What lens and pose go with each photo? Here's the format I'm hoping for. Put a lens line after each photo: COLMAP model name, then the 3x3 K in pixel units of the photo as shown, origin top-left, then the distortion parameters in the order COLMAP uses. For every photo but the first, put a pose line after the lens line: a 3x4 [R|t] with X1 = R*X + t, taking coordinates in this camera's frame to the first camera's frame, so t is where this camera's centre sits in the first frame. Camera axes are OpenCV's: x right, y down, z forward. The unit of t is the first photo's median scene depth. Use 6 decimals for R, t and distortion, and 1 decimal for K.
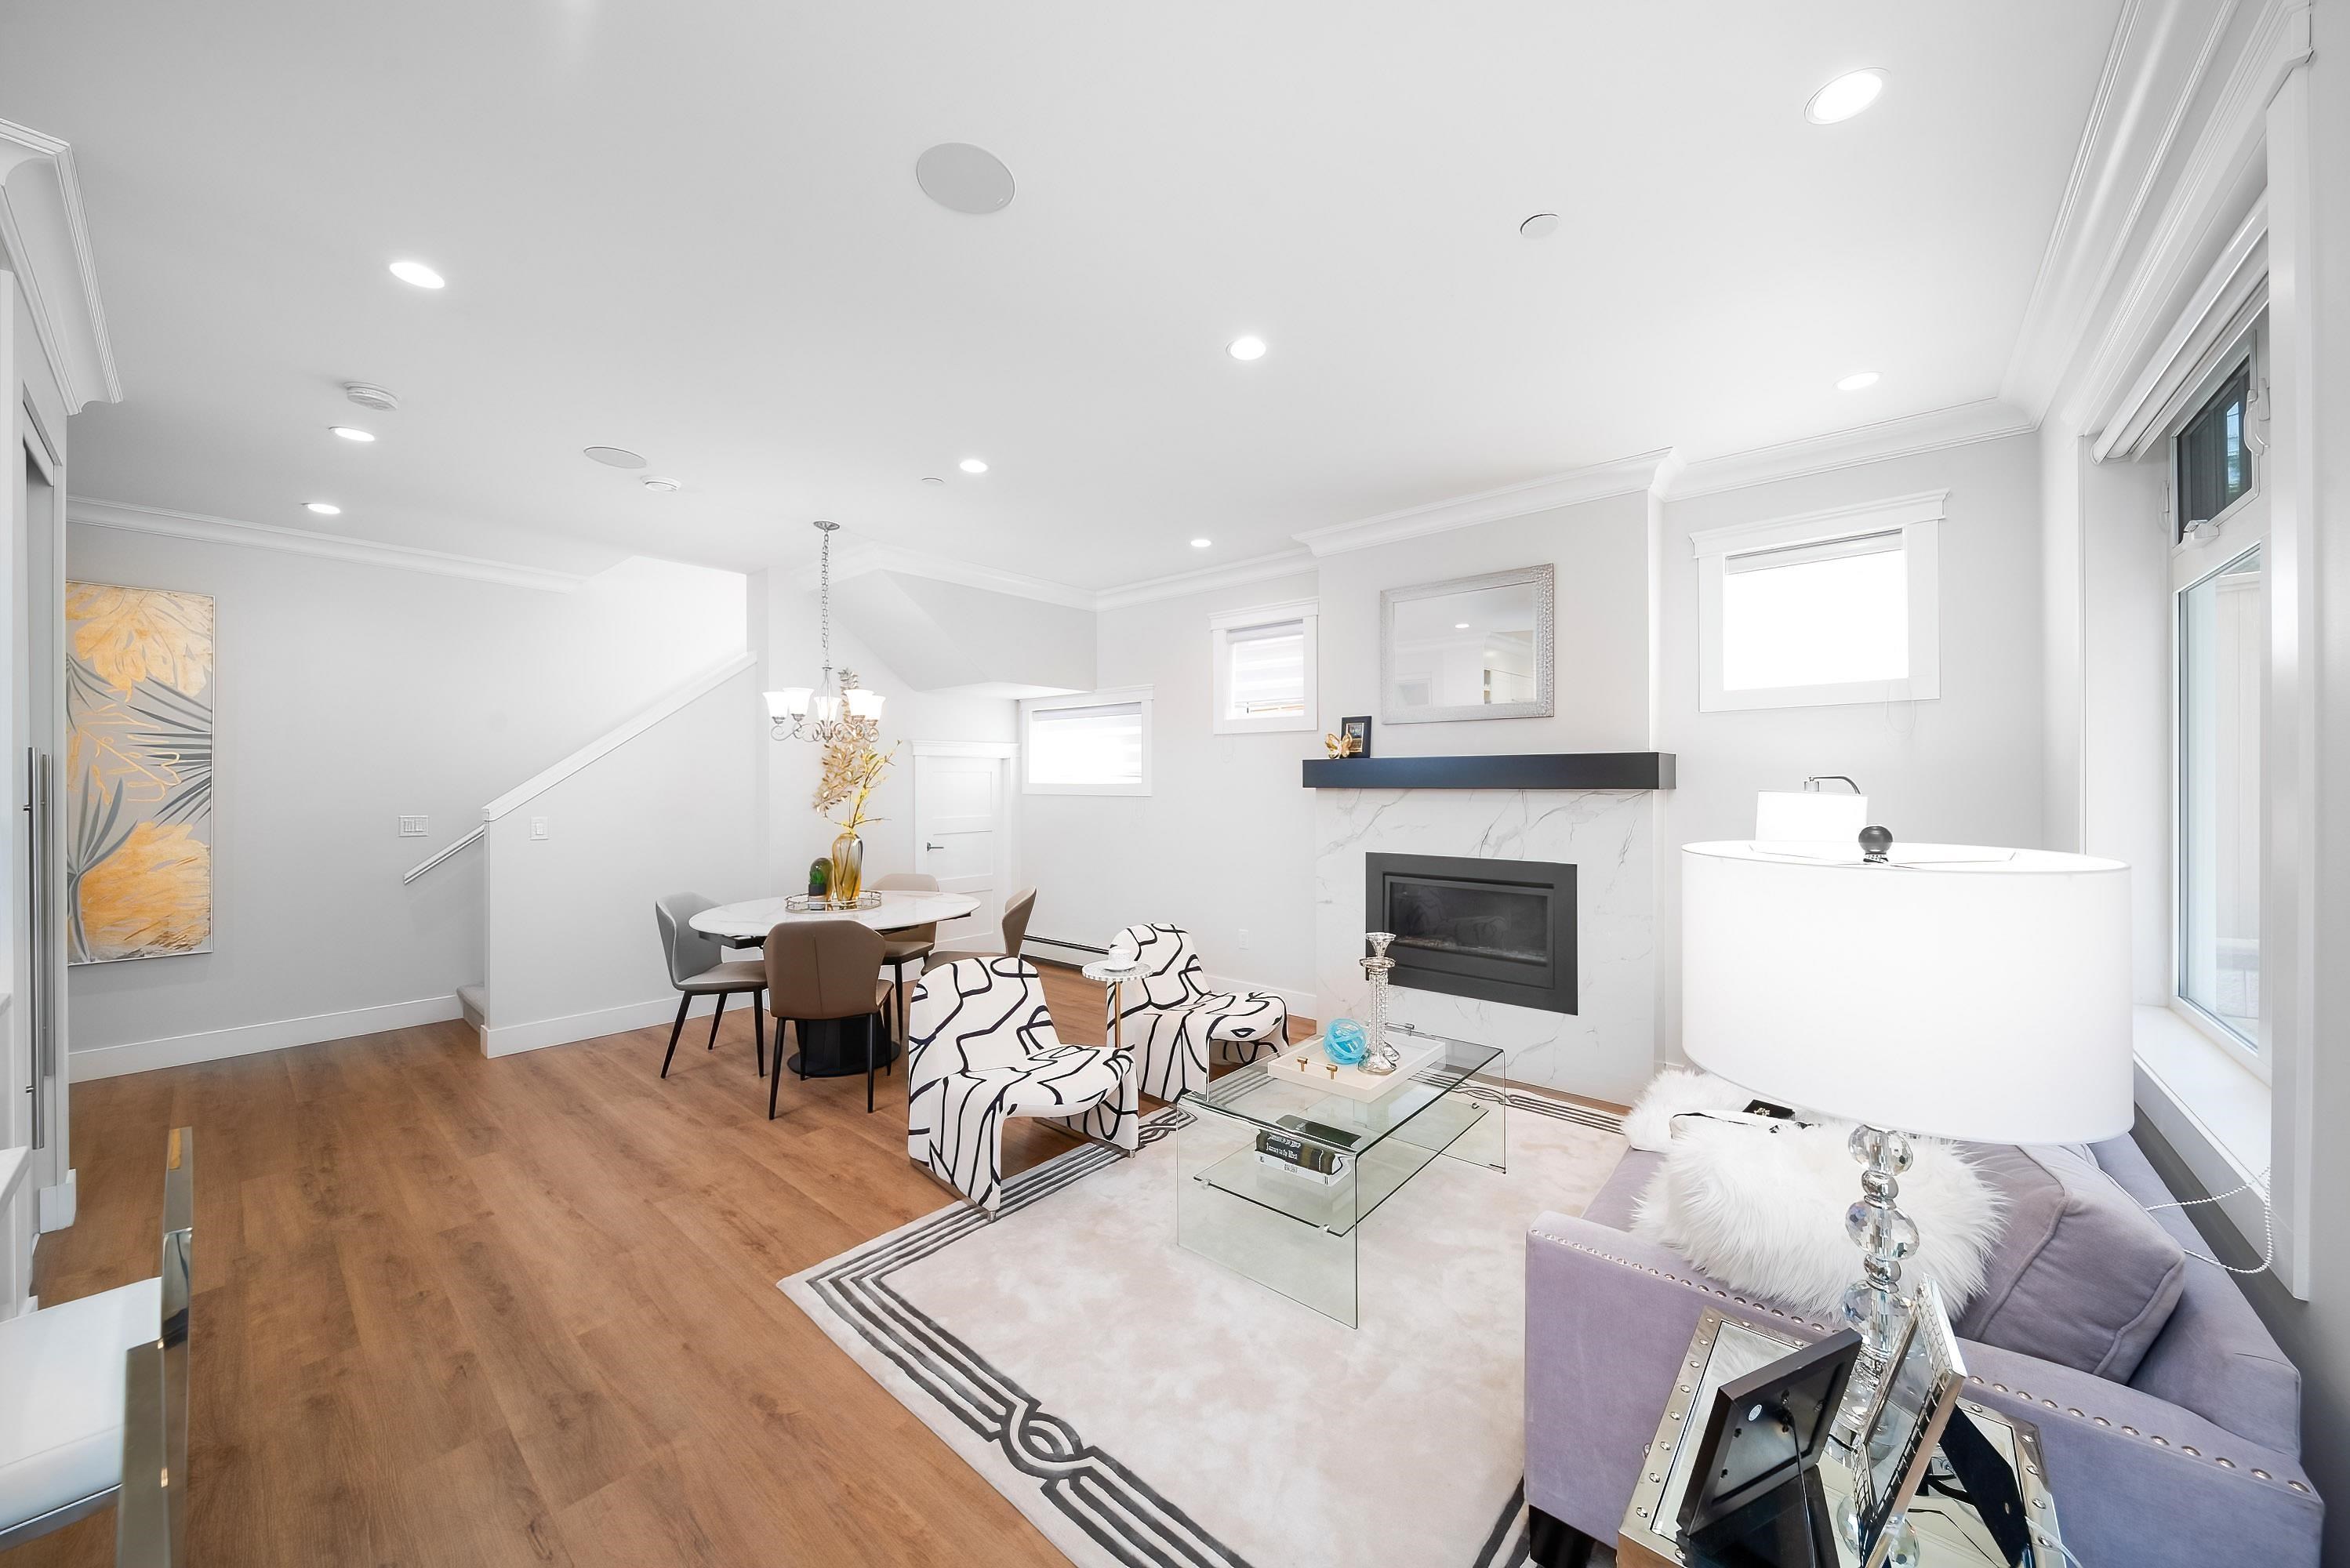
lens RADIAL K [[820.1, 0, 1180.4], [0, 820.1, 782.2], [0, 0, 1]] dist [0.000757, -0.001879]
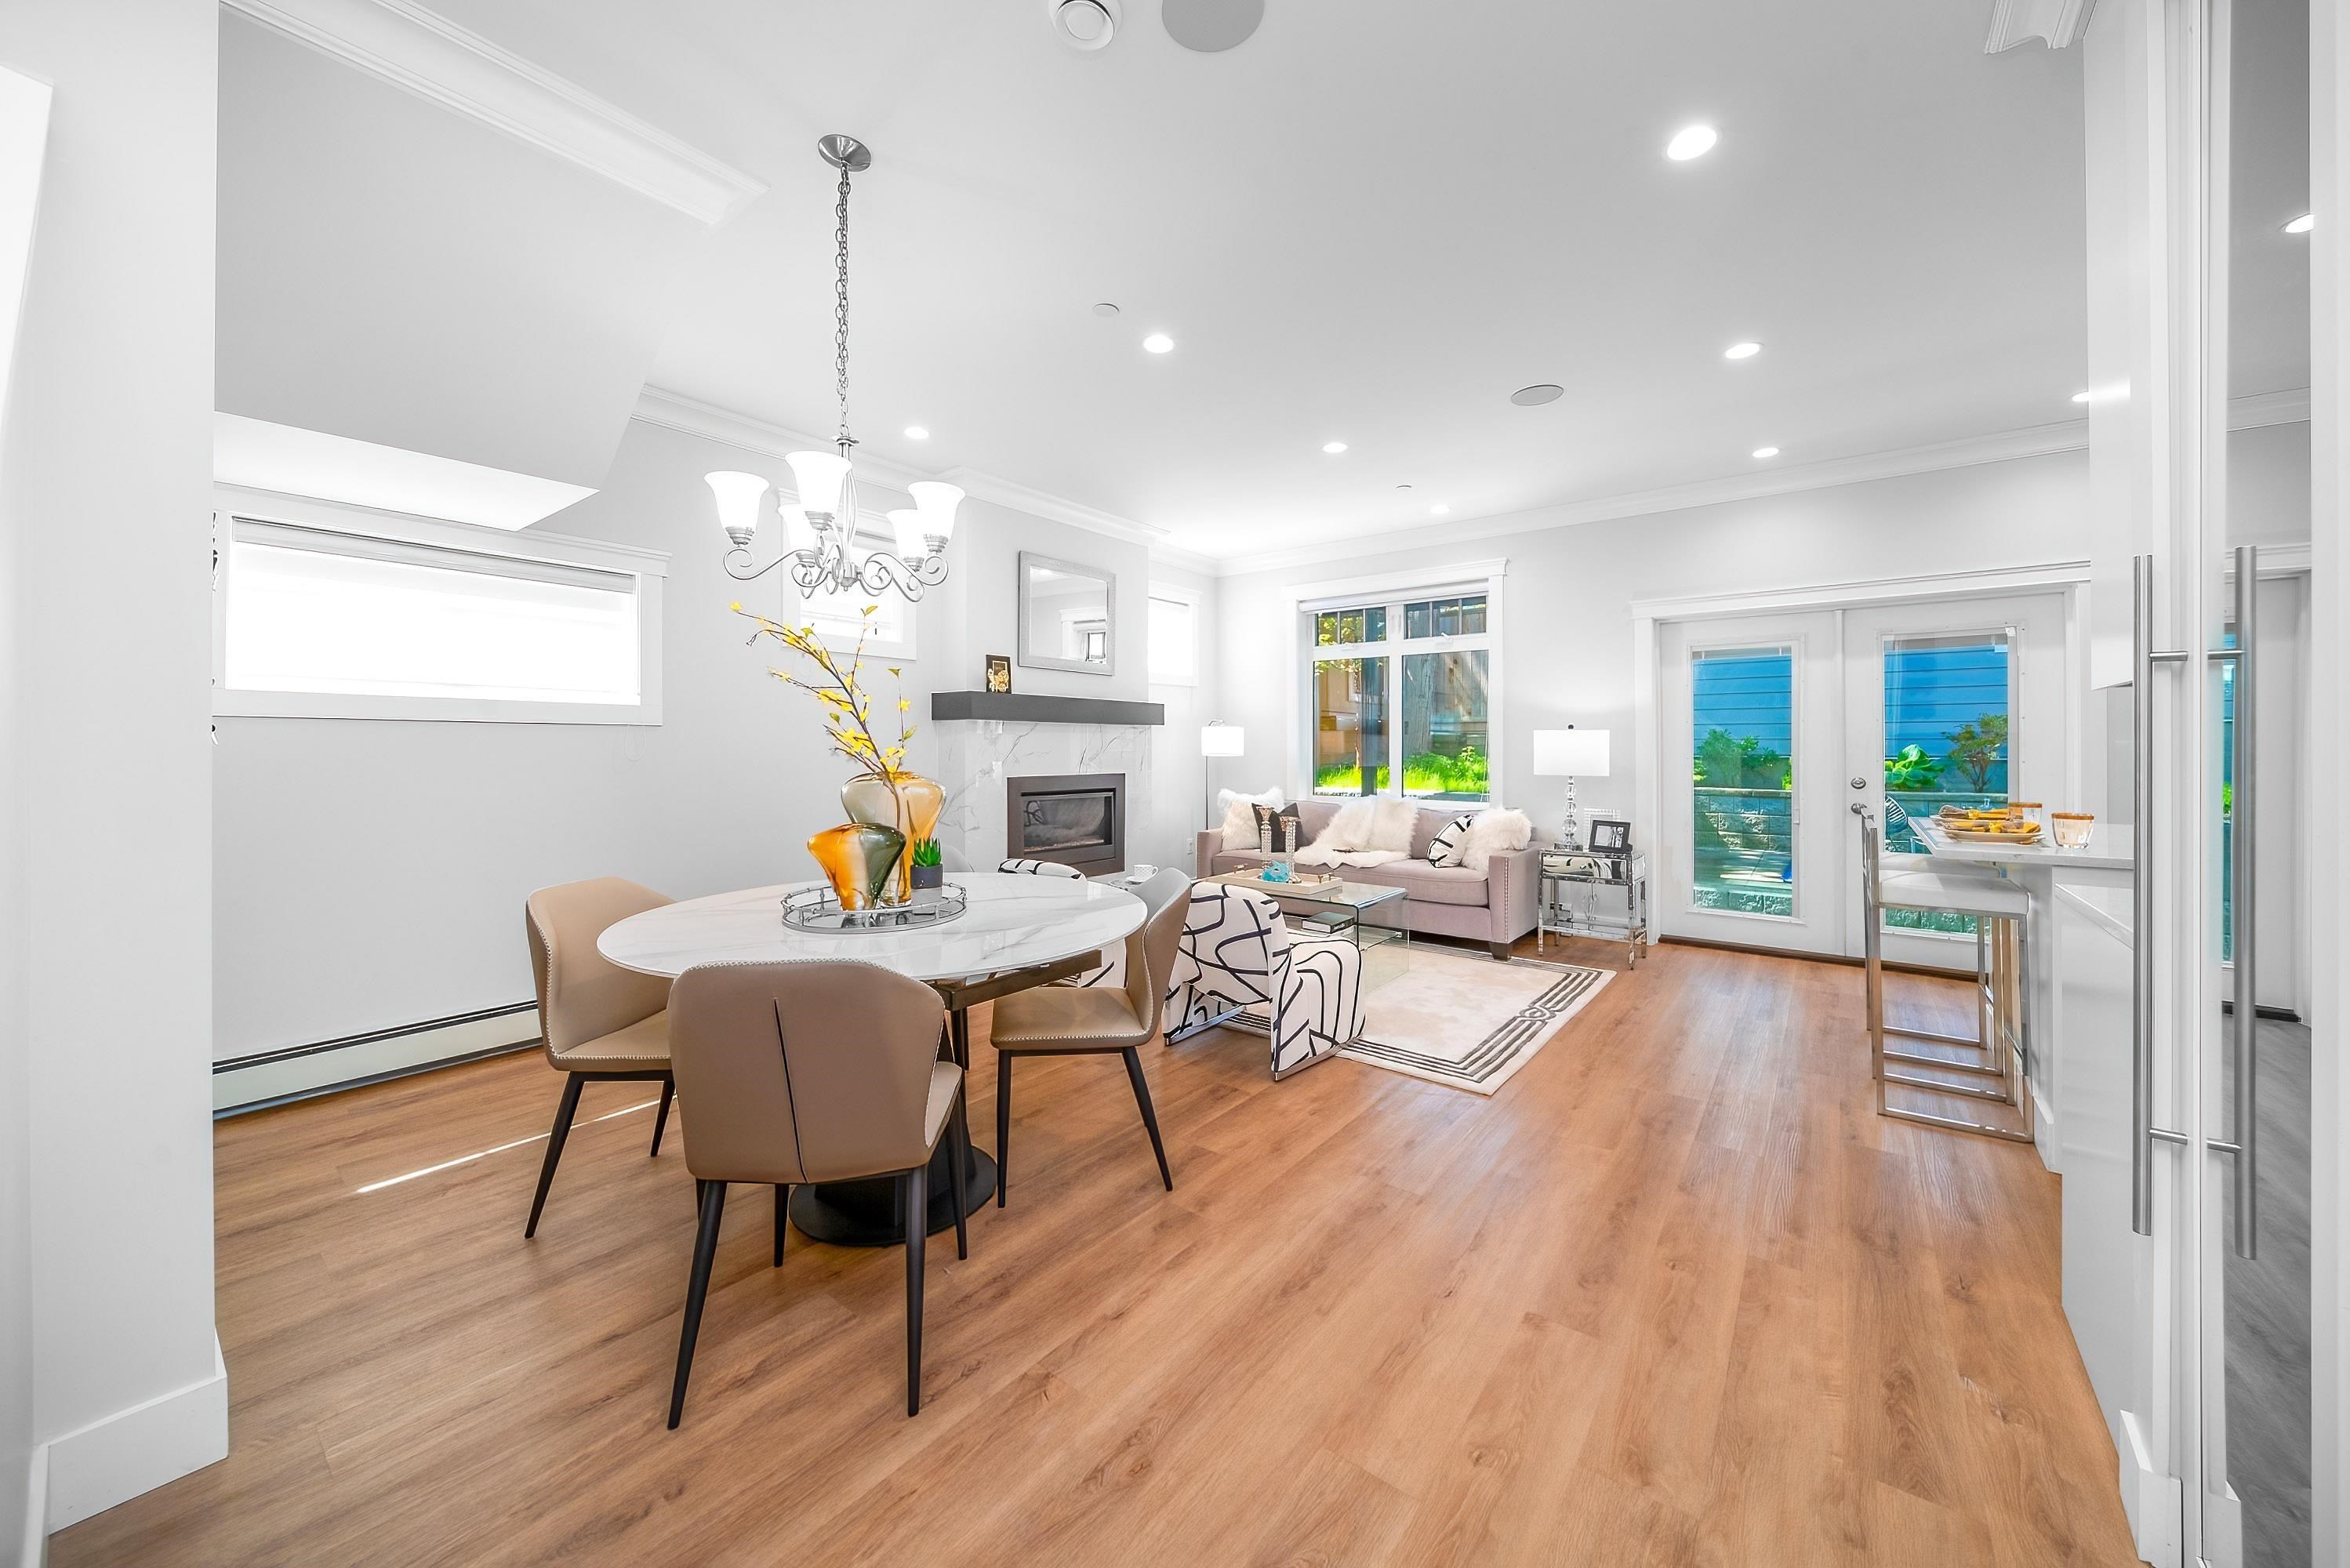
lens RADIAL K [[832.4, 0, 1176.8], [0, 832.4, 751.7], [0, 0, 1]] dist [-0.000607, -0.001794]
pose [[-0.032186, -0.003079, 0.999477, -1.212369], [-0.000085, 0.999995, 0.003077, 0.059780], [-0.999482, 0.000014, -0.032186, 1.055867]]
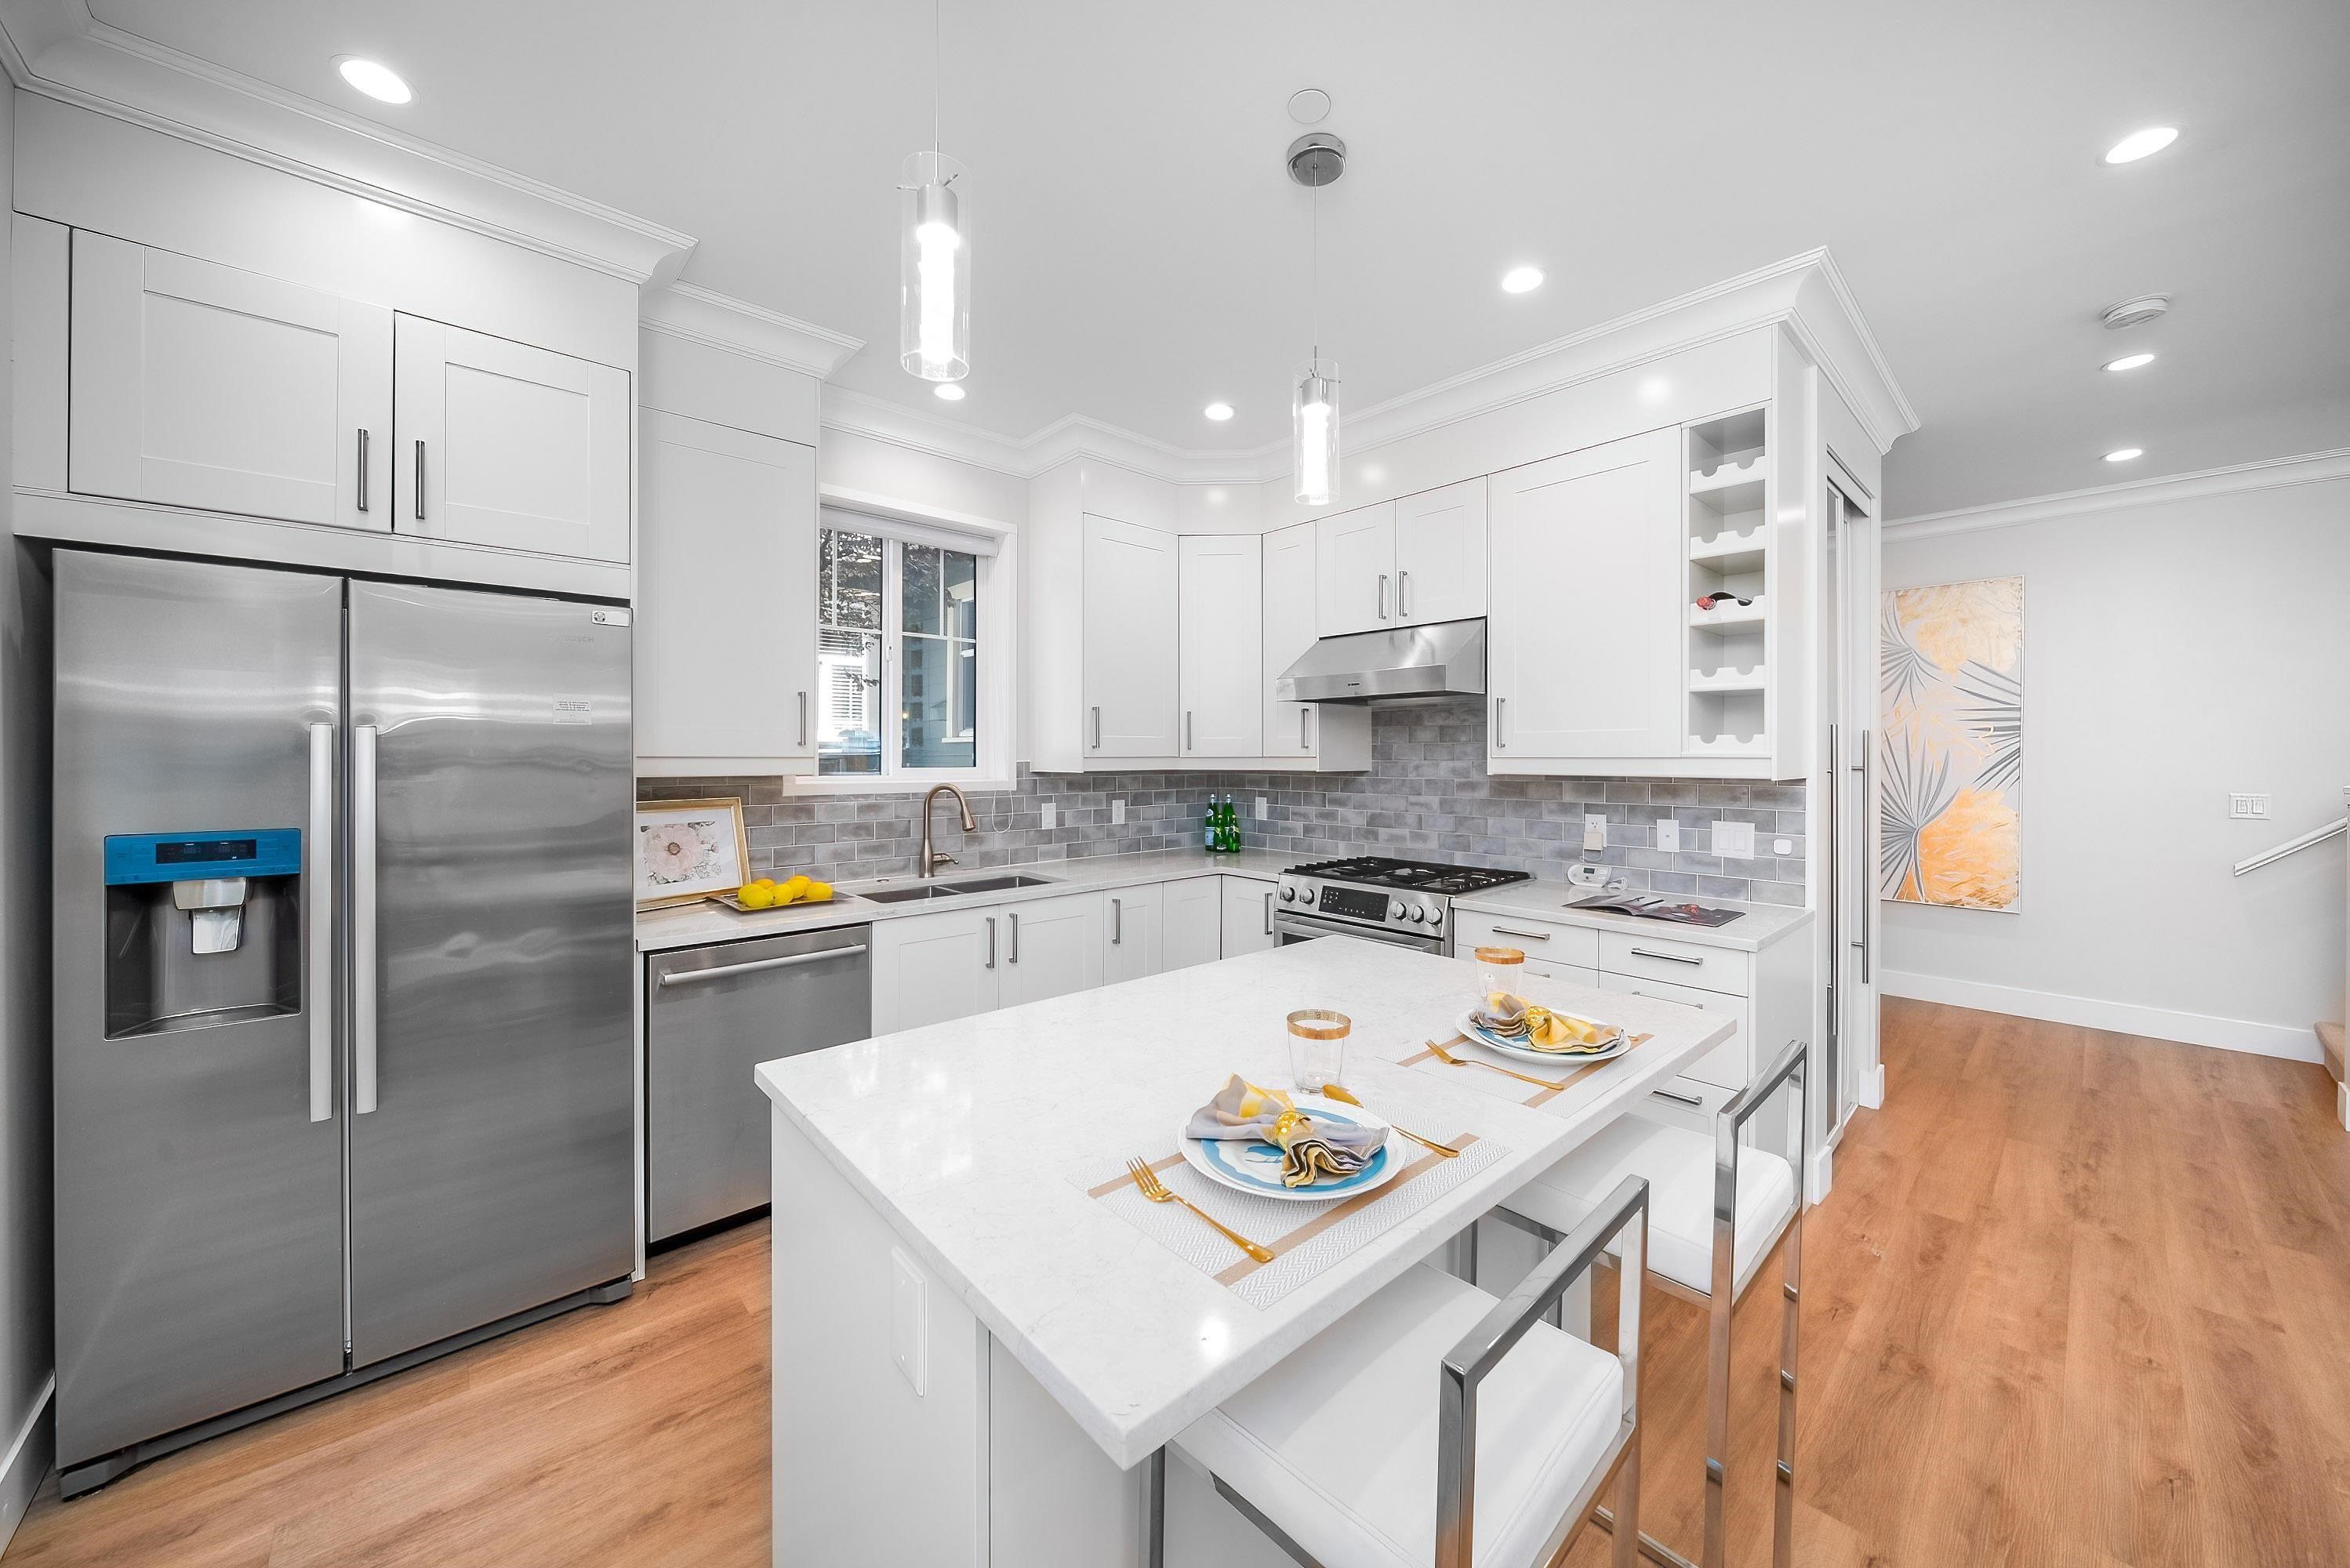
lens RADIAL K [[832.4, 0, 1176.8], [0, 832.4, 751.7], [0, 0, 1]] dist [-0.000607, -0.001794]
pose [[-0.136704, -0.003632, -0.990605, 0.029683], [-0.000902, 0.999993, -0.003542, 0.005390], [0.990611, 0.000409, -0.136707, 0.091008]]
